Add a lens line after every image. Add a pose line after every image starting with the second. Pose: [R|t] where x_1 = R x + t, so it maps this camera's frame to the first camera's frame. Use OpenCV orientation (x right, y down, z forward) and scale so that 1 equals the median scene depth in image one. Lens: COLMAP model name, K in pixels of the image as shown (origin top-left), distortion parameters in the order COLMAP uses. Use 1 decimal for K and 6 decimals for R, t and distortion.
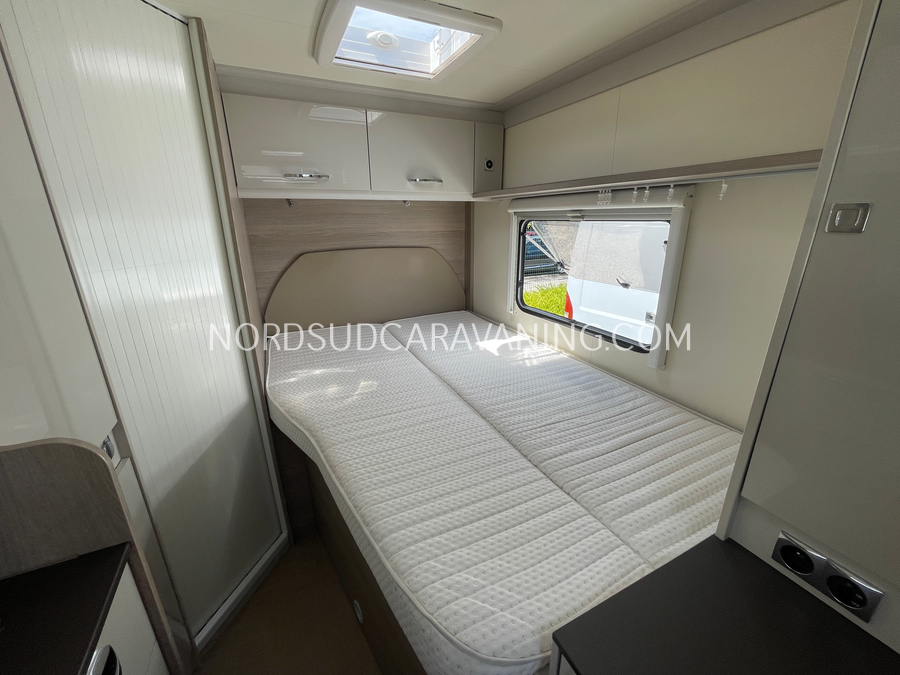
lens RADIAL K [[363.0, 0, 450.0], [0, 363.0, 333.7], [0, 0, 1]] dist [-0.001664, 0.000272]
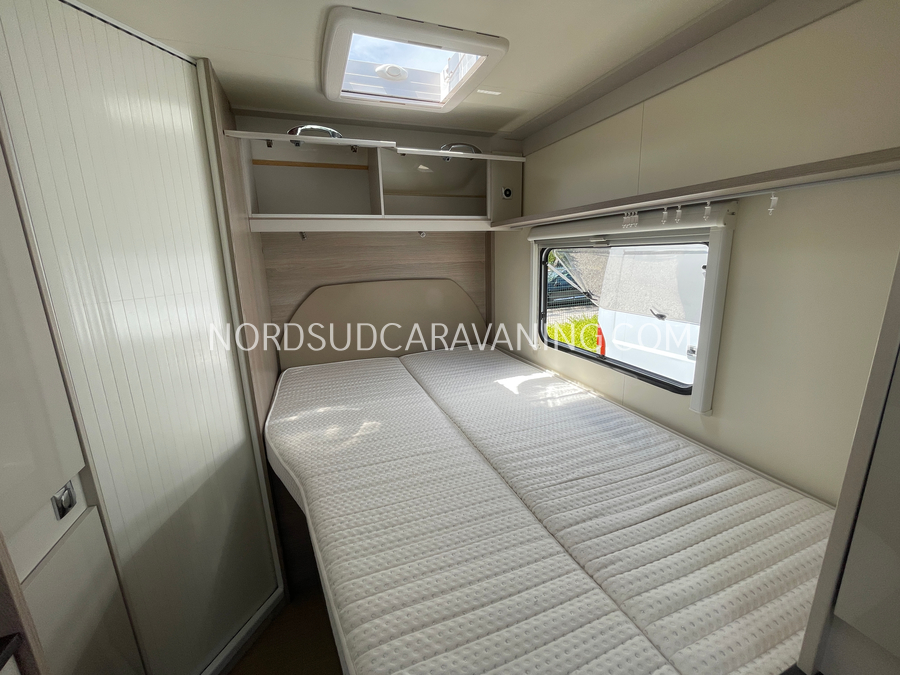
lens RADIAL K [[364.2, 0, 448.9], [0, 364.2, 334.2], [0, 0, 1]] dist [-0.023844, 0.015831]
pose [[0.995961, -0.001520, -0.089777, 0.060339], [-0.006338, 0.996173, -0.087177, -0.011838], [0.089566, 0.087394, 0.992139, 0.097740]]
